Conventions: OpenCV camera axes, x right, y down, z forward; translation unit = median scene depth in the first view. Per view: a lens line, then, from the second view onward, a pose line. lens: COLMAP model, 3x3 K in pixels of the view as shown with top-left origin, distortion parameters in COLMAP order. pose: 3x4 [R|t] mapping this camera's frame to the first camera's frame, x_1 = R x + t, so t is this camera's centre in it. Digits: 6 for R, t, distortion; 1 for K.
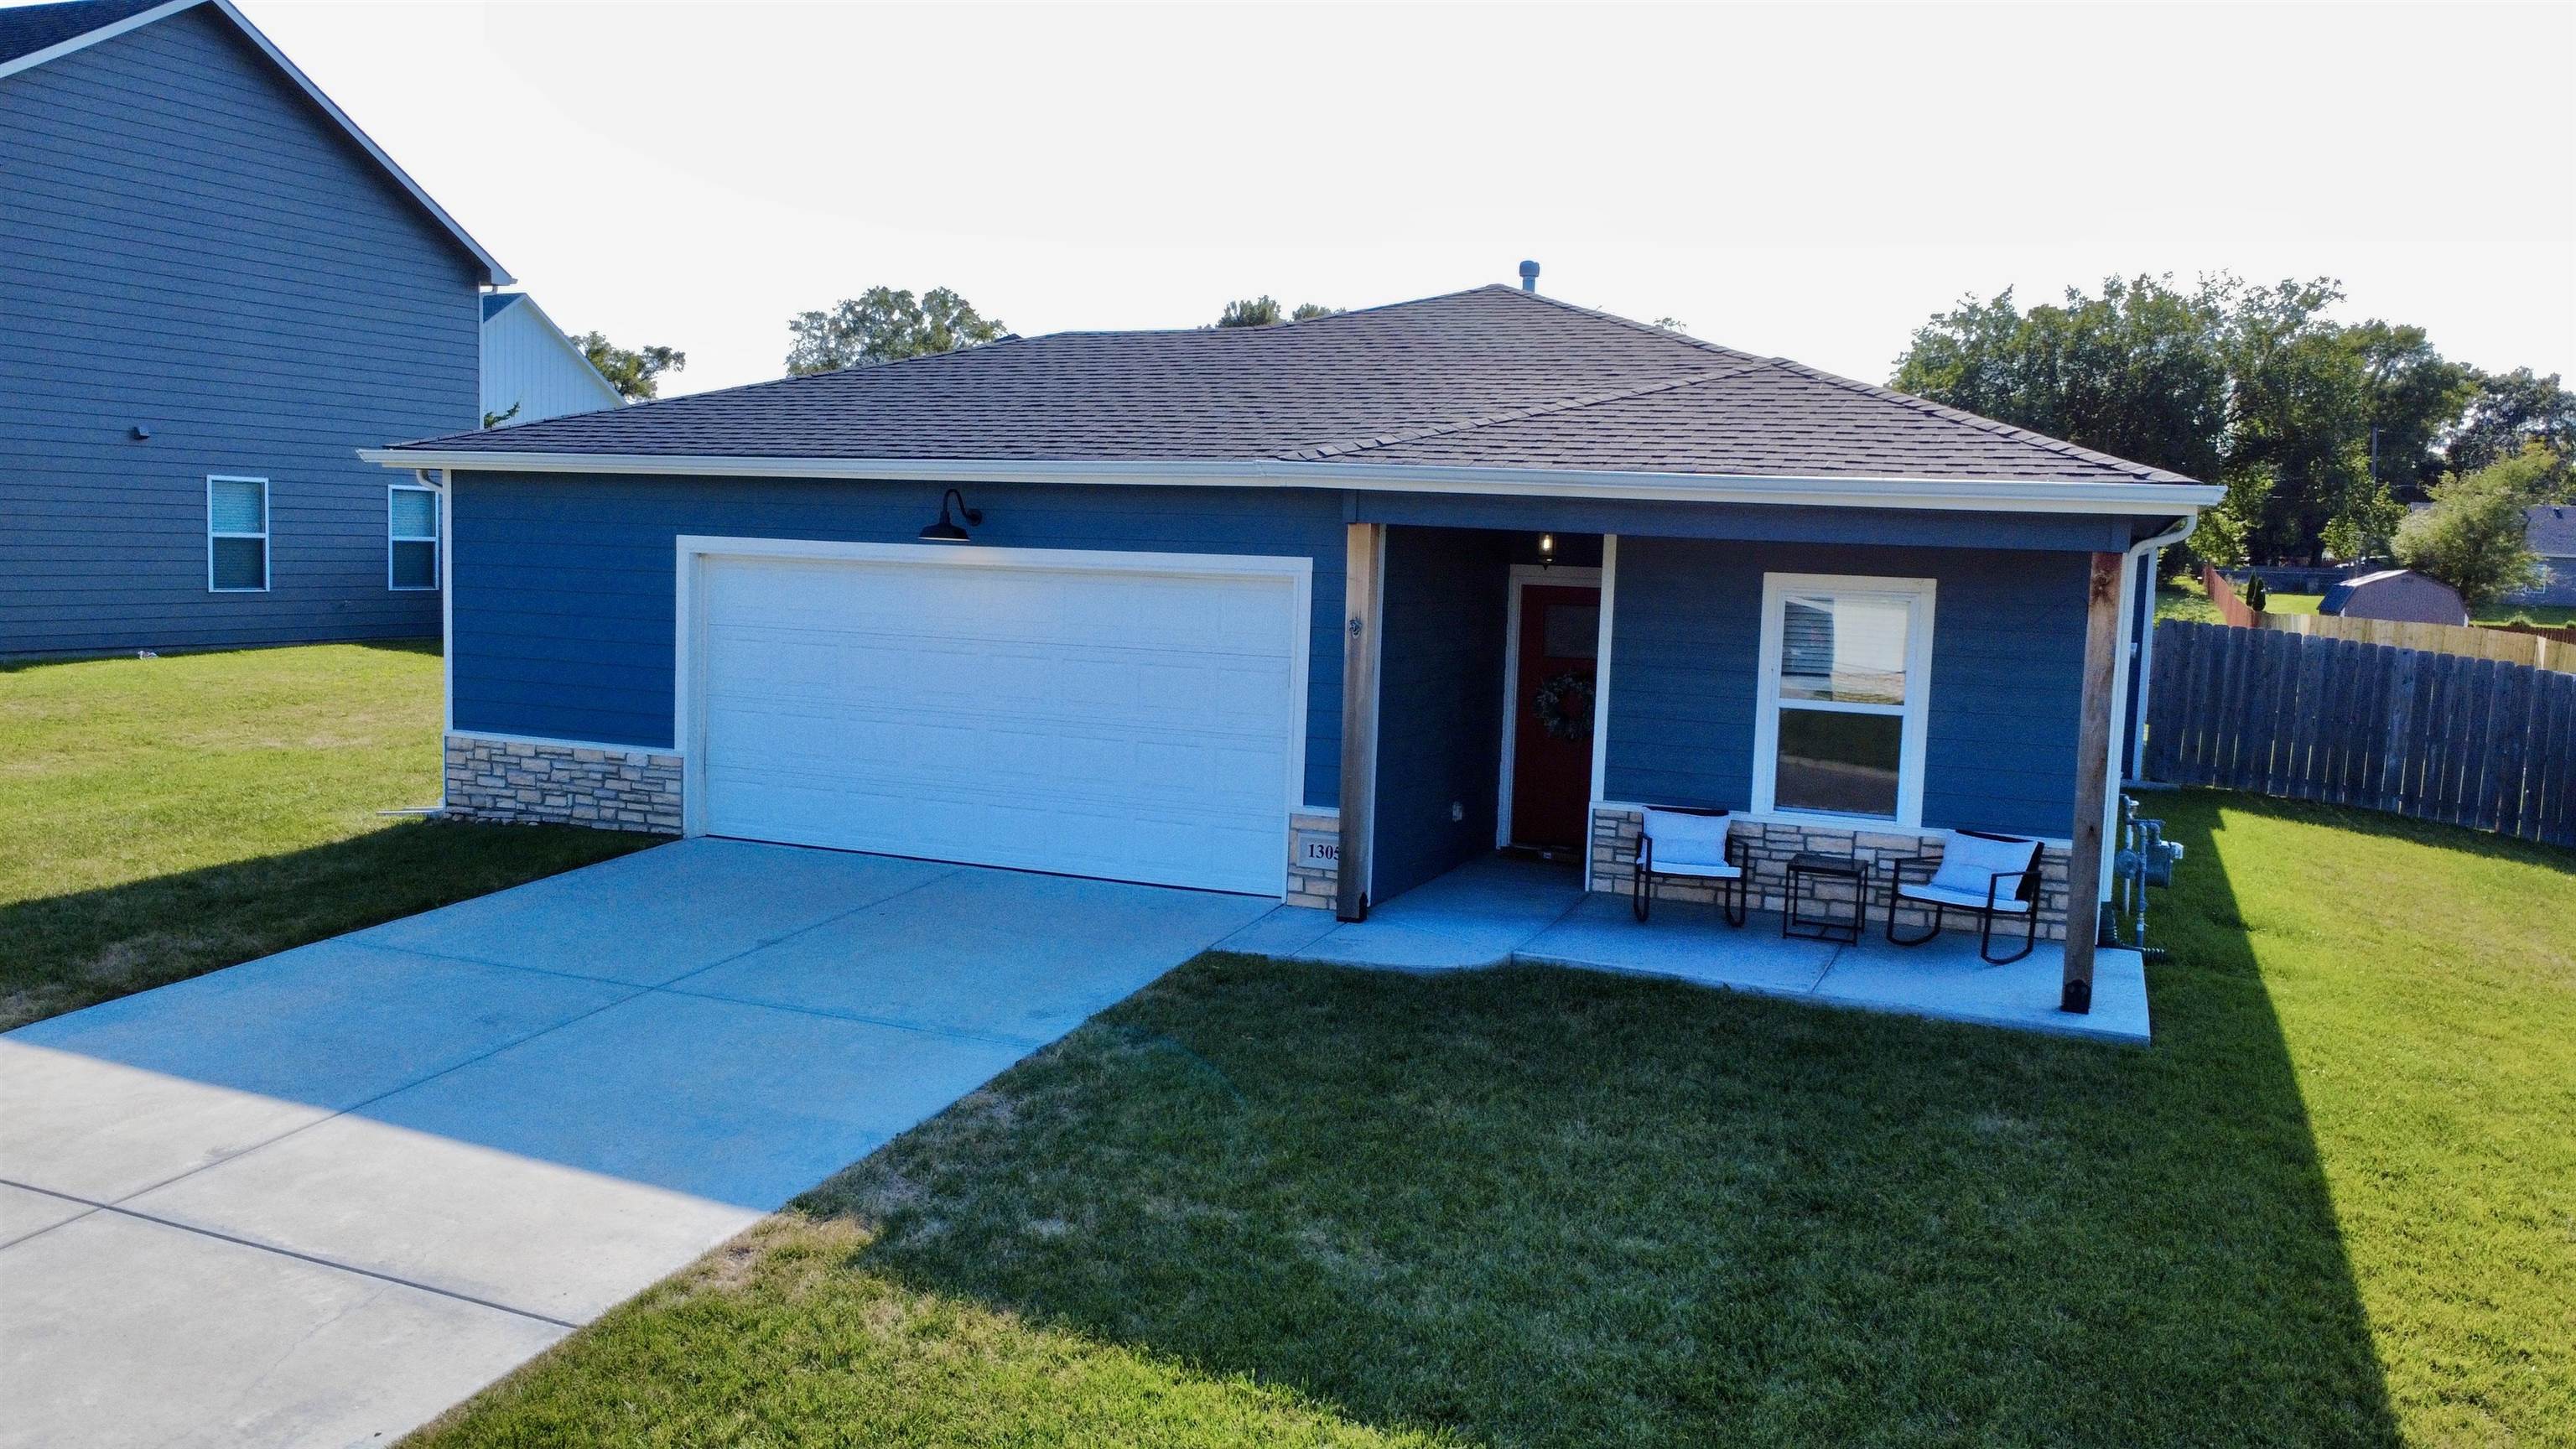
lens RADIAL K [[1921.9, 0, 1288.0], [0, 1921.9, 724.5], [0, 0, 1]] dist [0.004027, 0.000756]
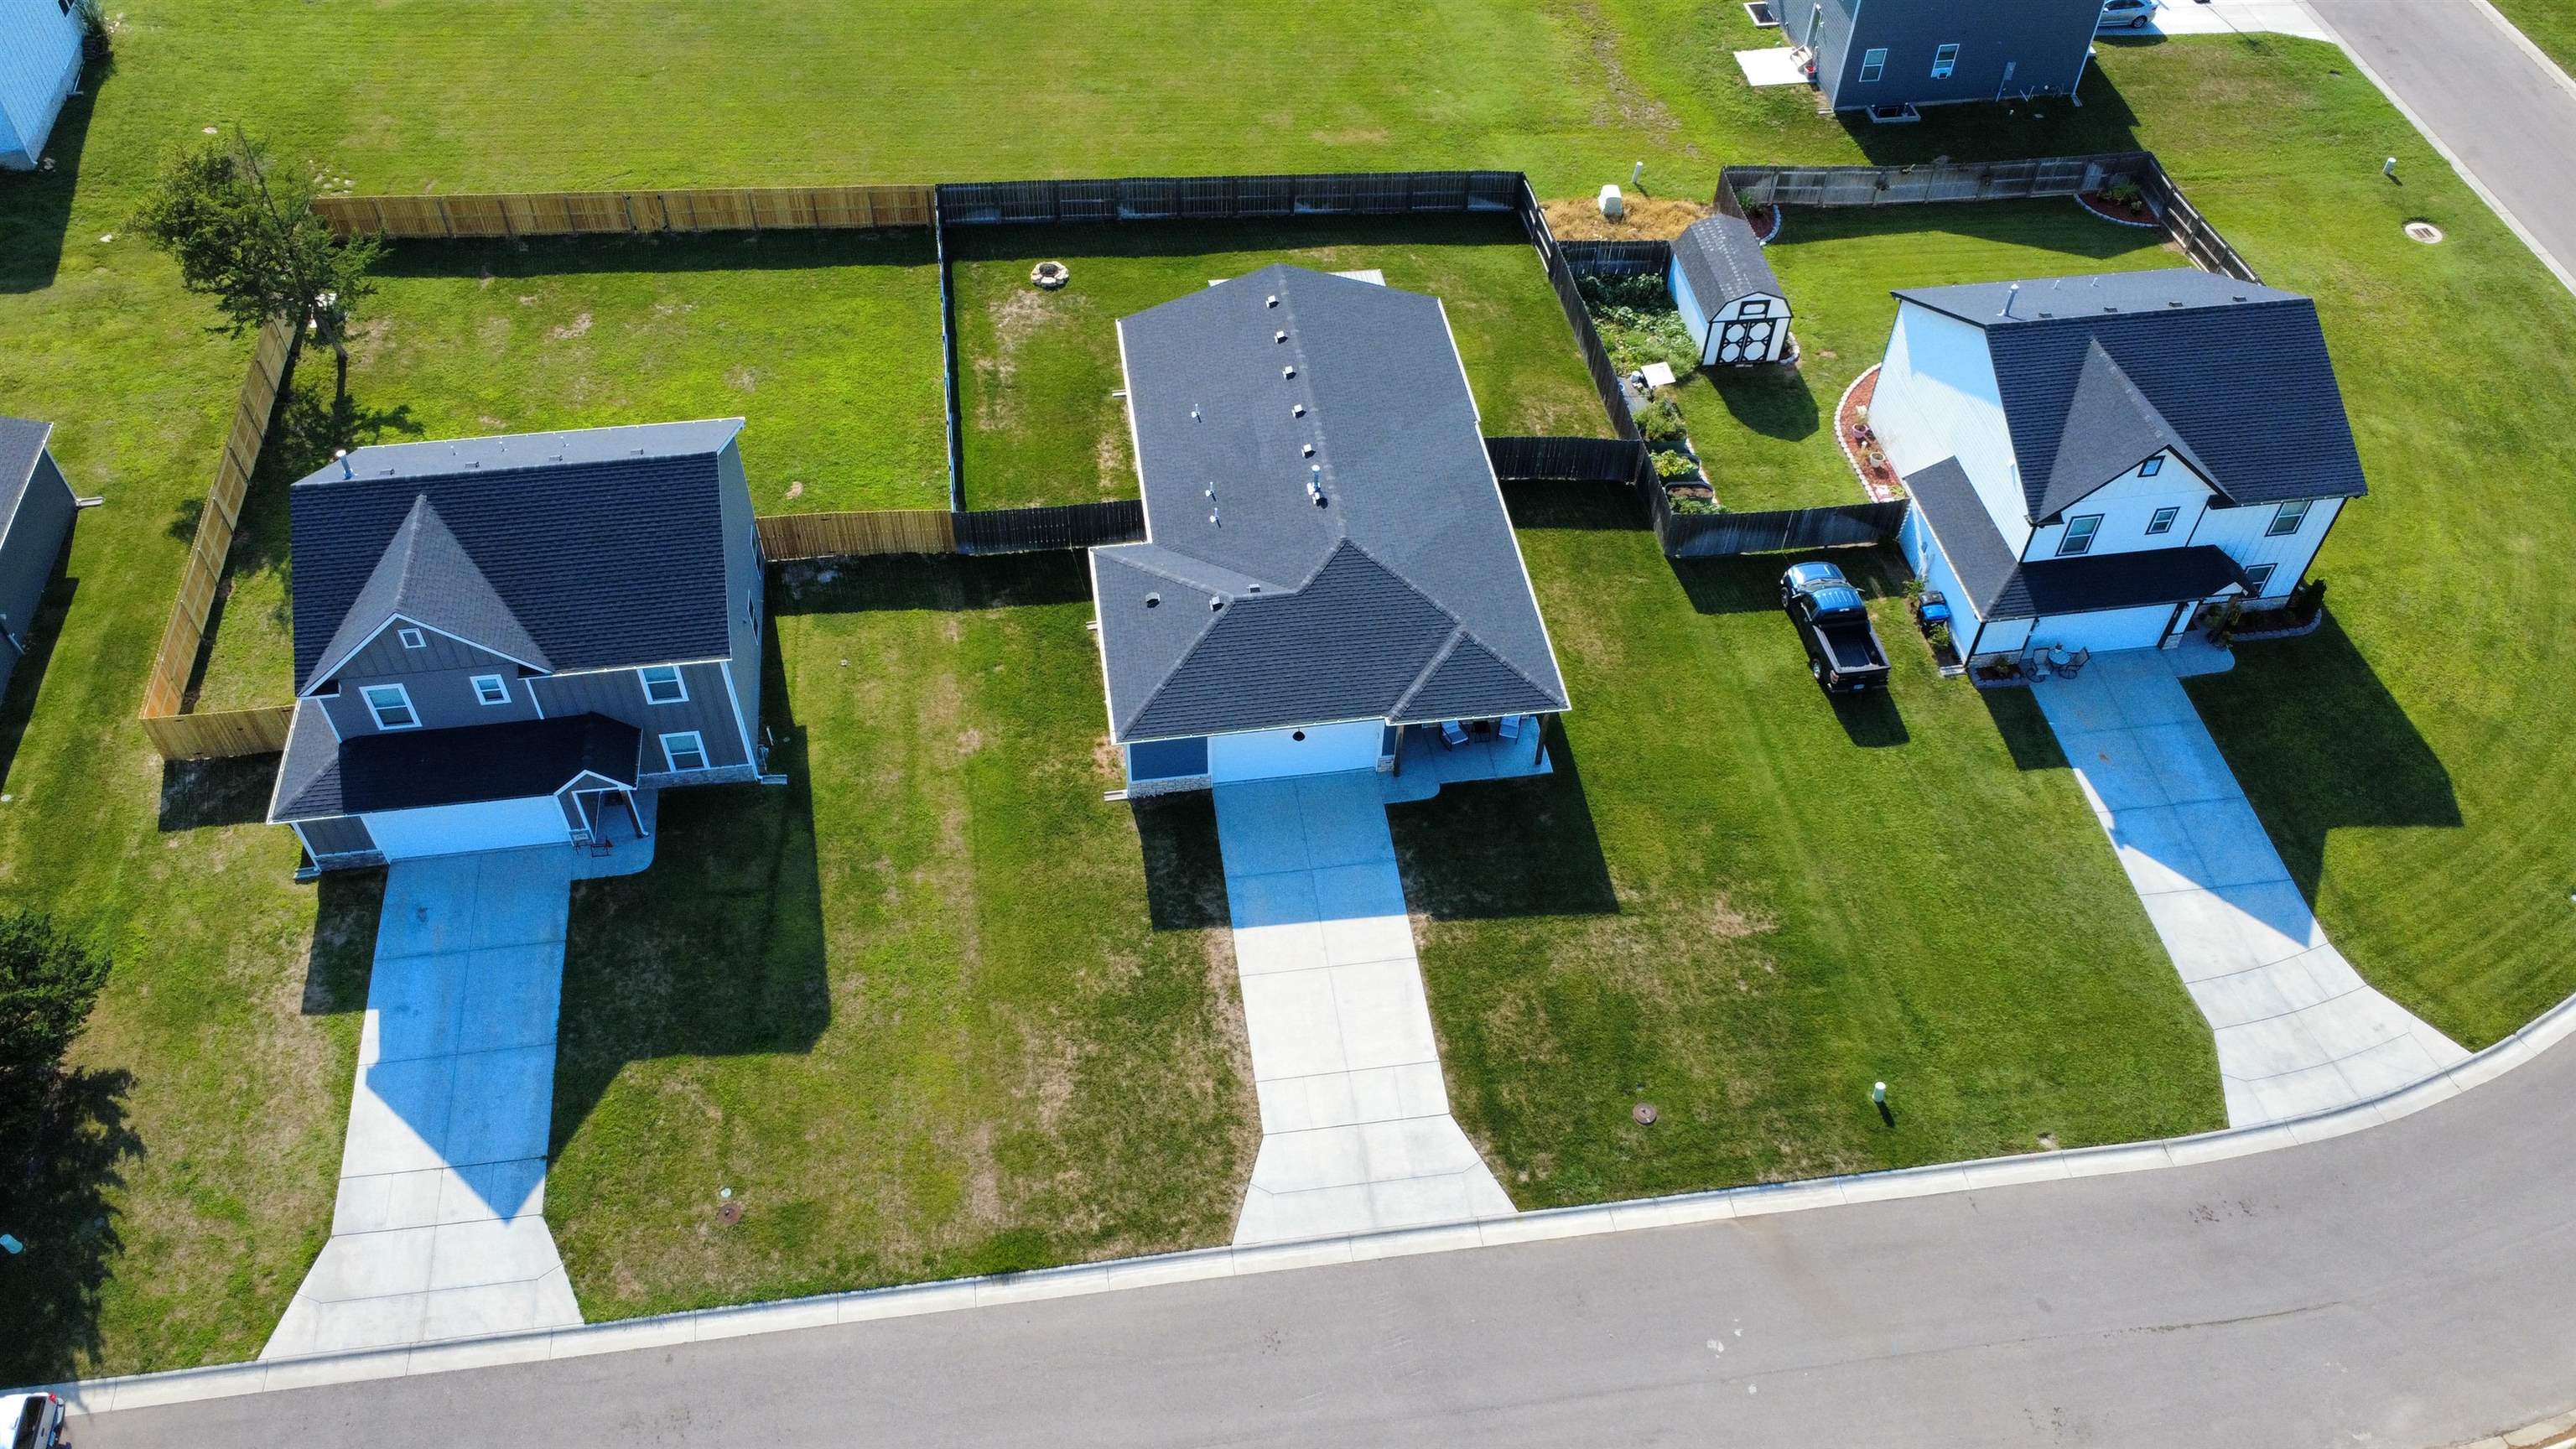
lens RADIAL K [[1921.9, 0, 1288.0], [0, 1921.9, 724.5], [0, 0, 1]] dist [0.004027, 0.000756]
pose [[0.854526, -0.395960, 0.336156, -1.594489], [0.050854, 0.707861, 0.704519, -3.056271], [-0.516913, -0.584935, 0.625022, -1.584908]]
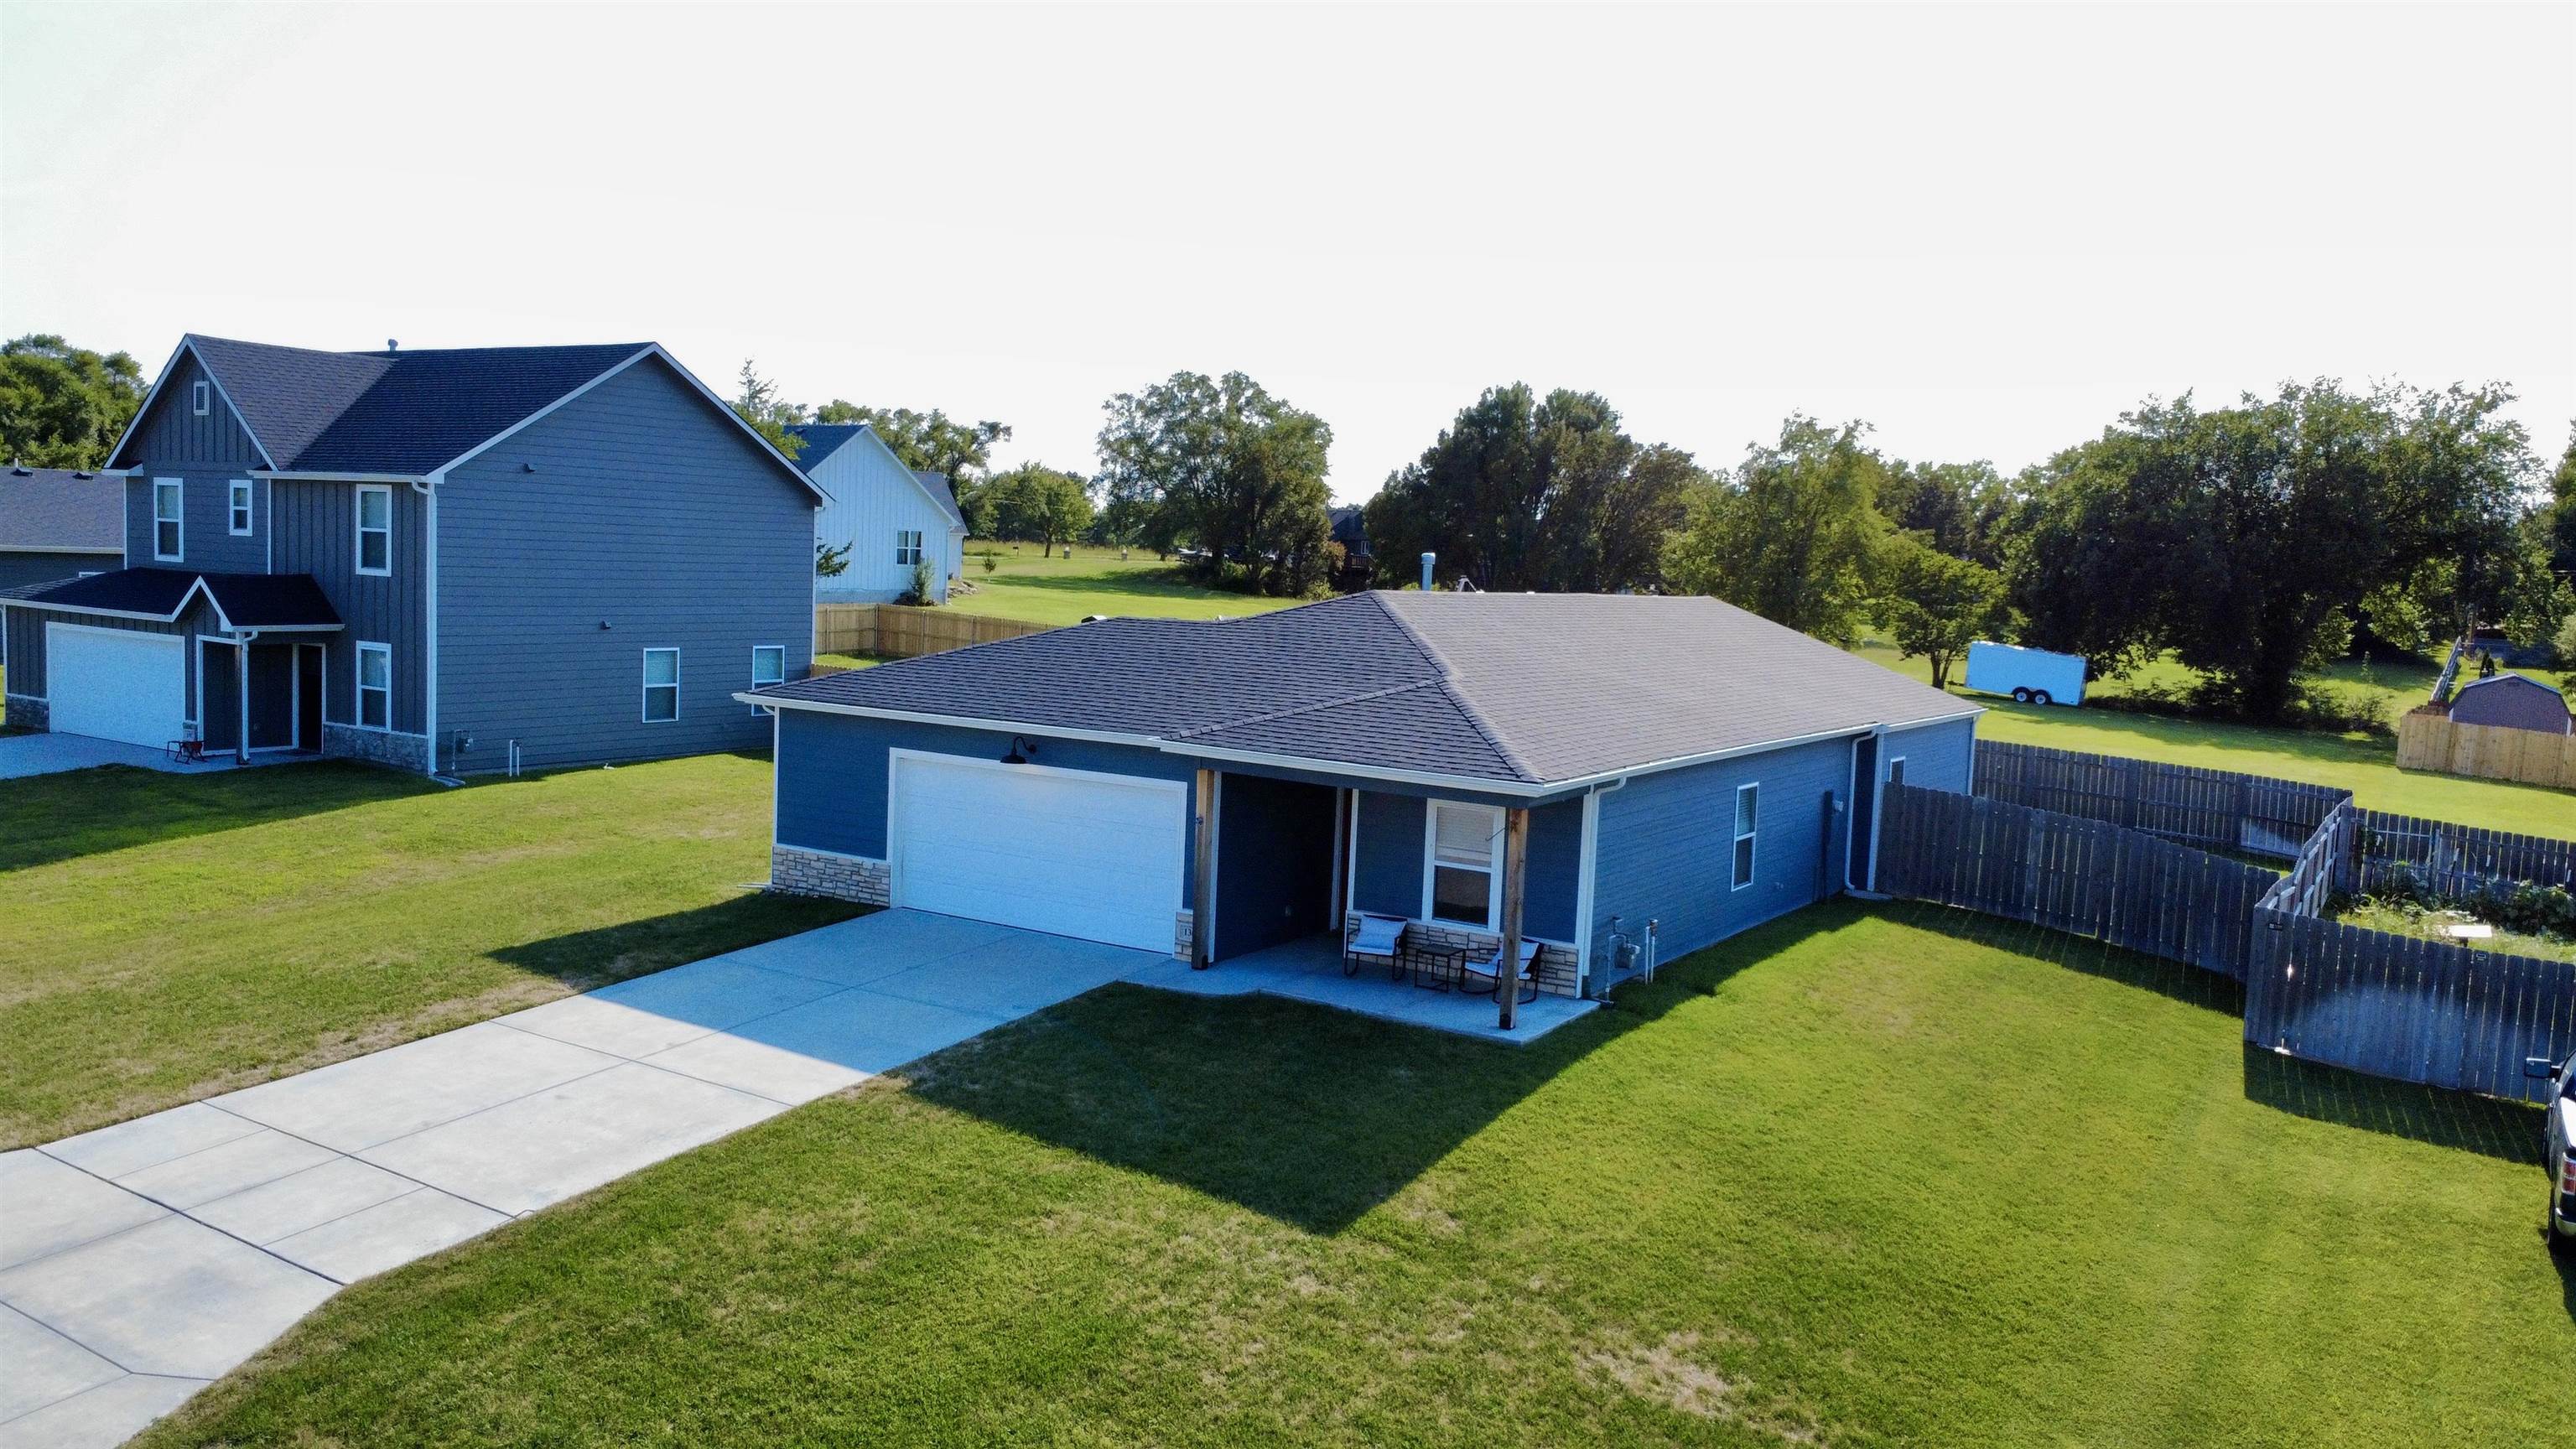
lens RADIAL K [[1921.9, 0, 1288.0], [0, 1921.9, 724.5], [0, 0, 1]] dist [0.004027, 0.000756]
pose [[0.985496, 0.020290, -0.168480, 0.420515], [-0.022466, 0.999687, -0.011023, -0.119873], [0.168204, 0.014648, 0.985643, -0.866853]]
